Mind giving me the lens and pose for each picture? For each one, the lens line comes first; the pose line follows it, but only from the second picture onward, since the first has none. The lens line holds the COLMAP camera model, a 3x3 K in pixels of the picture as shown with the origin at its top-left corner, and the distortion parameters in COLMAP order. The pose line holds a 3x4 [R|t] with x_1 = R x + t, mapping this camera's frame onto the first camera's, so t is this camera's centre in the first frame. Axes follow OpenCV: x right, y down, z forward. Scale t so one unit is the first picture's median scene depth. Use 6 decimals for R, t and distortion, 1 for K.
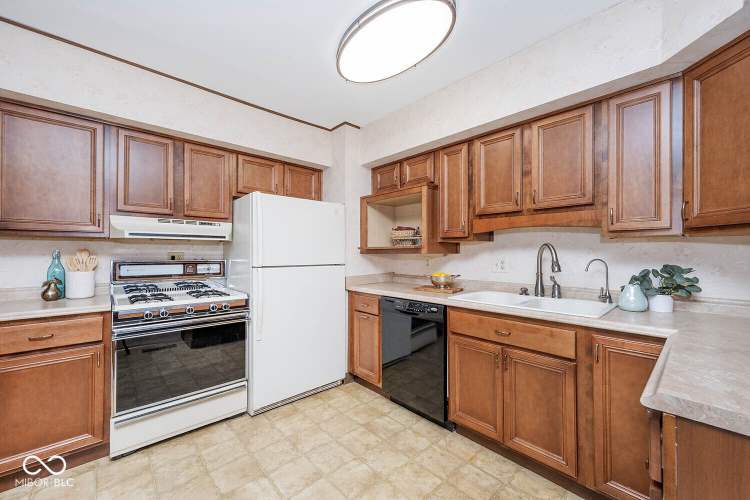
lens RADIAL K [[294.6, 0, 372.7], [0, 294.6, 251.6], [0, 0, 1]] dist [0.015327, 0.000045]
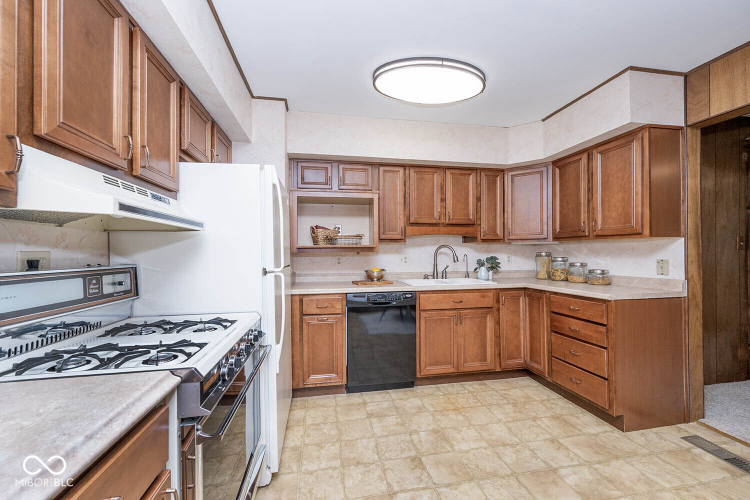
lens RADIAL K [[294.6, 0, 372.7], [0, 294.6, 251.6], [0, 0, 1]] dist [0.015327, 0.000045]
pose [[0.539227, -0.002677, 0.842156, -0.933244], [0.001703, 0.999996, 0.002089, 0.003459], [-0.842159, 0.000307, 0.539230, 0.445406]]
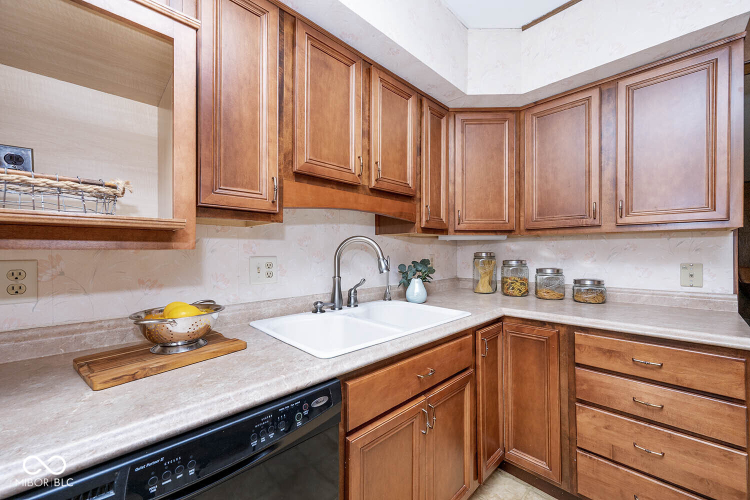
lens RADIAL K [[296.6, 0, 377.4], [0, 296.6, 251.2], [0, 0, 1]] dist [0.012819, -0.000063]
pose [[-0.032987, 0.002470, 0.999453, -0.160266], [-0.004855, 0.999985, -0.002631, 0.010992], [-0.999444, -0.004939, -0.032974, 0.937144]]
